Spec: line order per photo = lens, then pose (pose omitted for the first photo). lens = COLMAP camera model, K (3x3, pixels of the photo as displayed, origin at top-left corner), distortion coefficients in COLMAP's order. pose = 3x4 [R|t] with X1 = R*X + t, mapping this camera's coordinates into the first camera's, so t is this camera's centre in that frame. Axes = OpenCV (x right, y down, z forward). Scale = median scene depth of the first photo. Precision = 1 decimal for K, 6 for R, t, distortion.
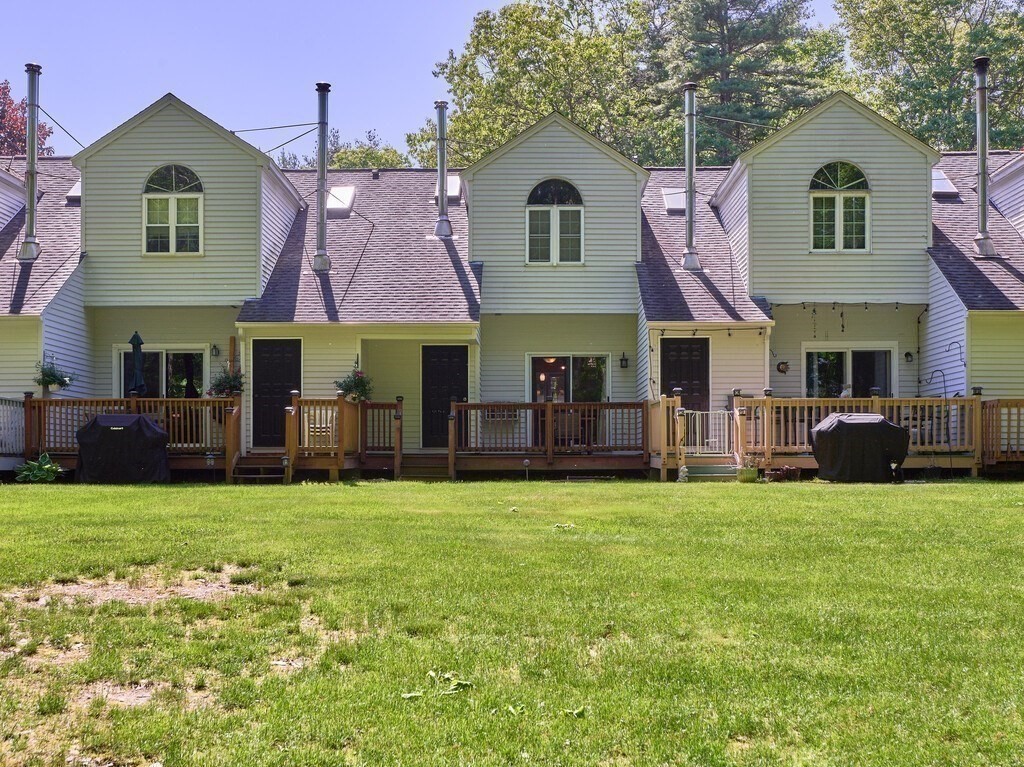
lens RADIAL K [[1058.8, 0, 512.0], [0, 1058.8, 383.5], [0, 0, 1]] dist [0.000742, 0.002264]
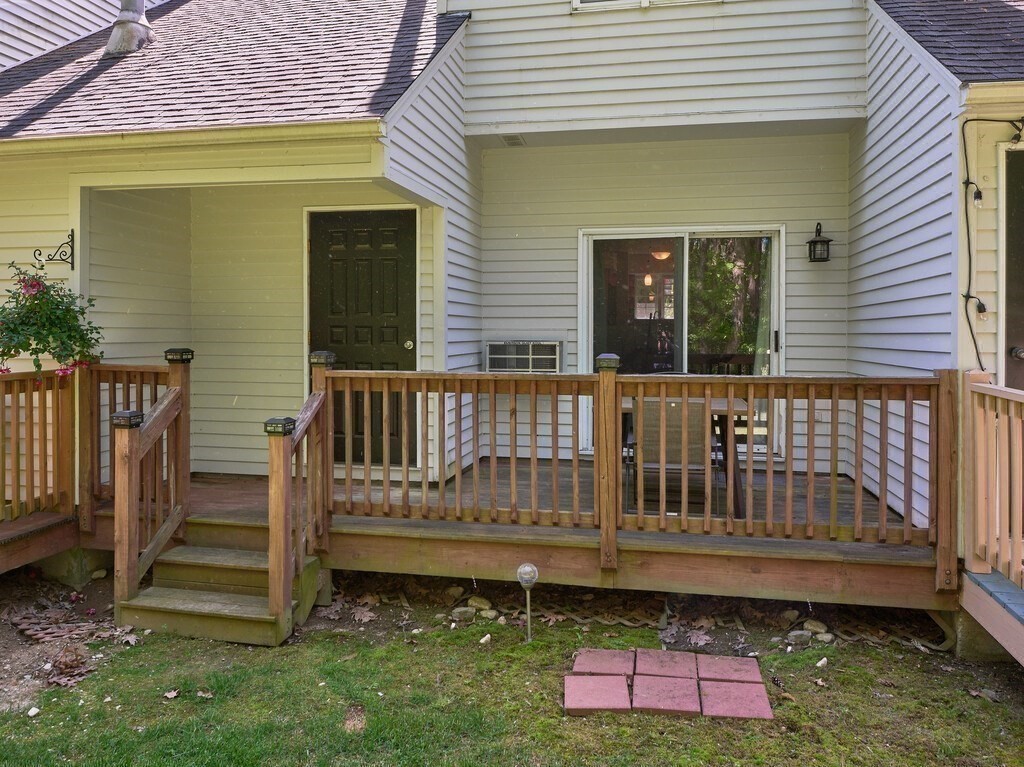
lens RADIAL K [[751.5, 0, 512.0], [0, 751.5, 383.5], [0, 0, 1]] dist [0.043281, 0.000077]
pose [[0.986835, 0.010042, -0.161419, 0.046006], [0.011349, 0.991311, 0.131051, -0.010043], [0.161332, -0.131158, 0.978146, 0.828183]]
